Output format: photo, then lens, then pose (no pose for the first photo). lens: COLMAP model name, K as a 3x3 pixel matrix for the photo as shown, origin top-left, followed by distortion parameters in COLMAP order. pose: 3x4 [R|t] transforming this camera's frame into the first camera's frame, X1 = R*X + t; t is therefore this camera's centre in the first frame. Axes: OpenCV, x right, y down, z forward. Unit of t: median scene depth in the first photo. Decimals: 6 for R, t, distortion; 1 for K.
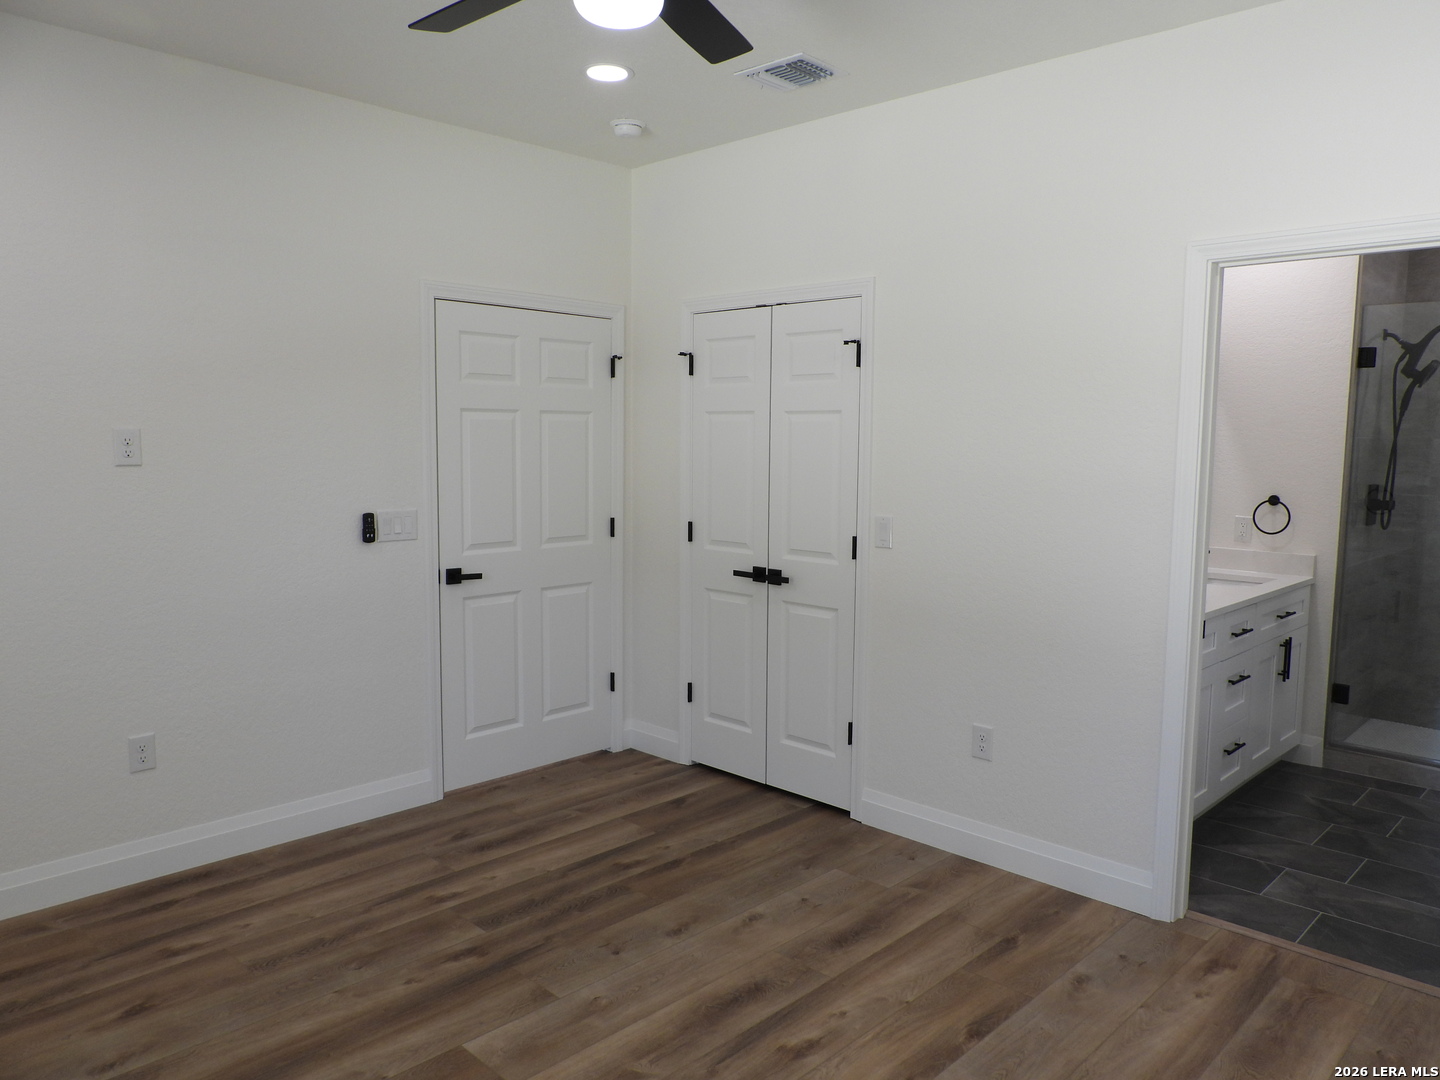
lens RADIAL K [[1034.2, 0, 721.3], [0, 1034.2, 541.0], [0, 0, 1]] dist [-0.014361, 0.000720]
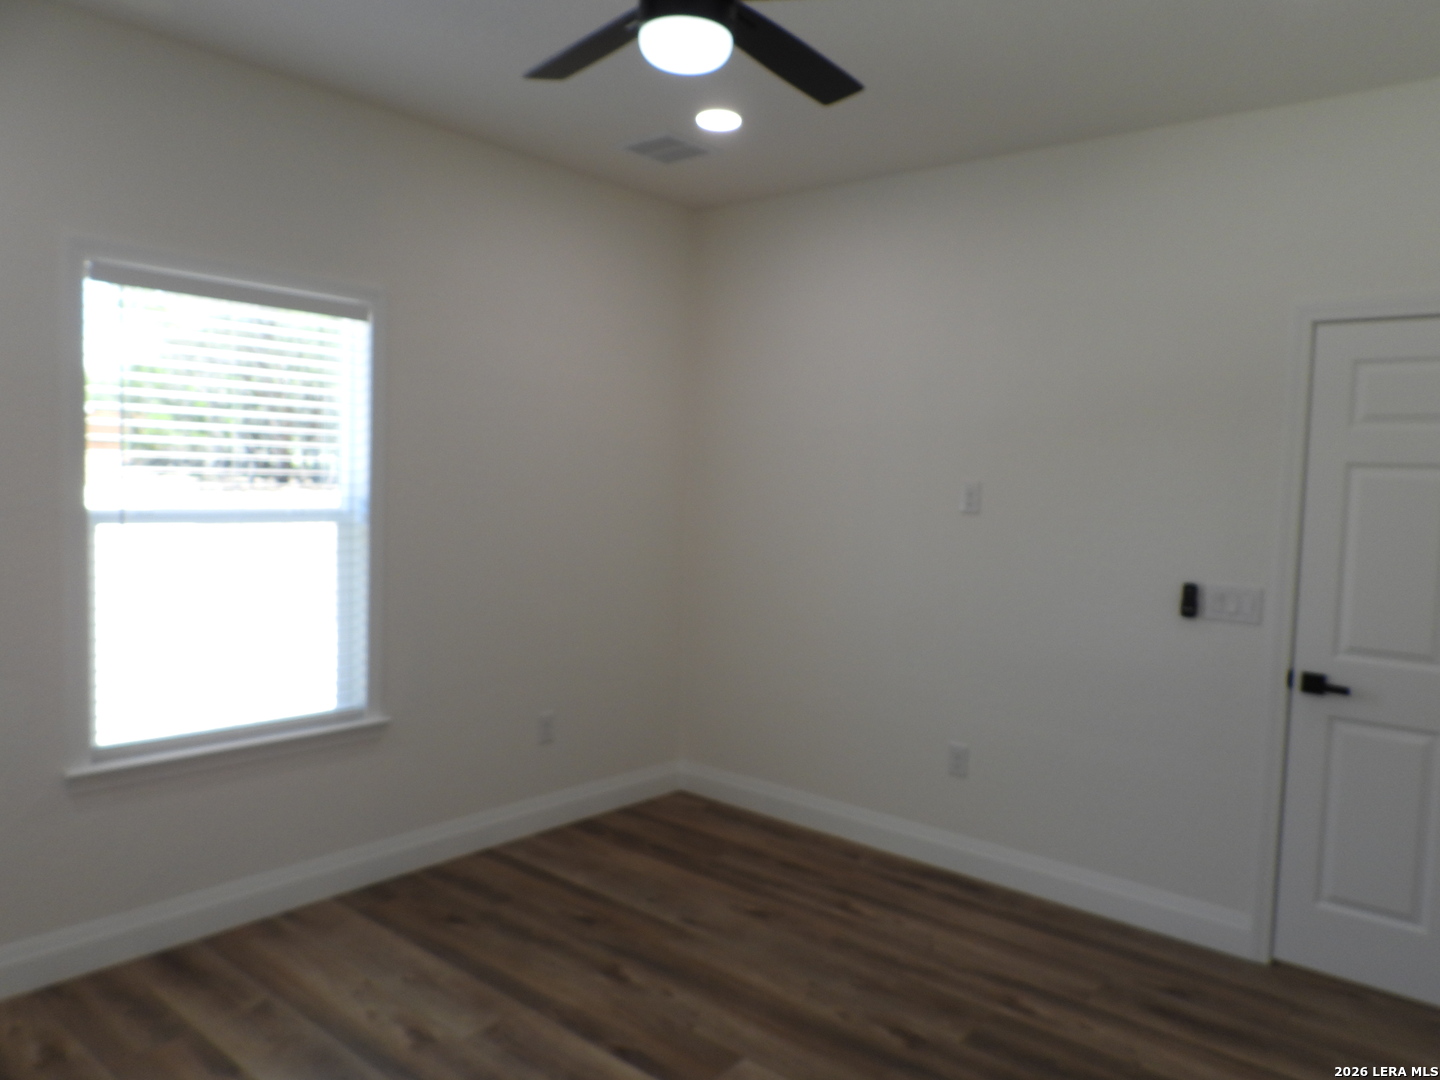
lens RADIAL K [[1034.2, 0, 721.3], [0, 1034.2, 541.0], [0, 0, 1]] dist [-0.014361, 0.000720]
pose [[0.069316, 0.057067, -0.995961, 0.538687], [-0.136290, 0.989543, 0.047214, -0.054076], [0.988241, 0.132466, 0.076369, 0.587643]]
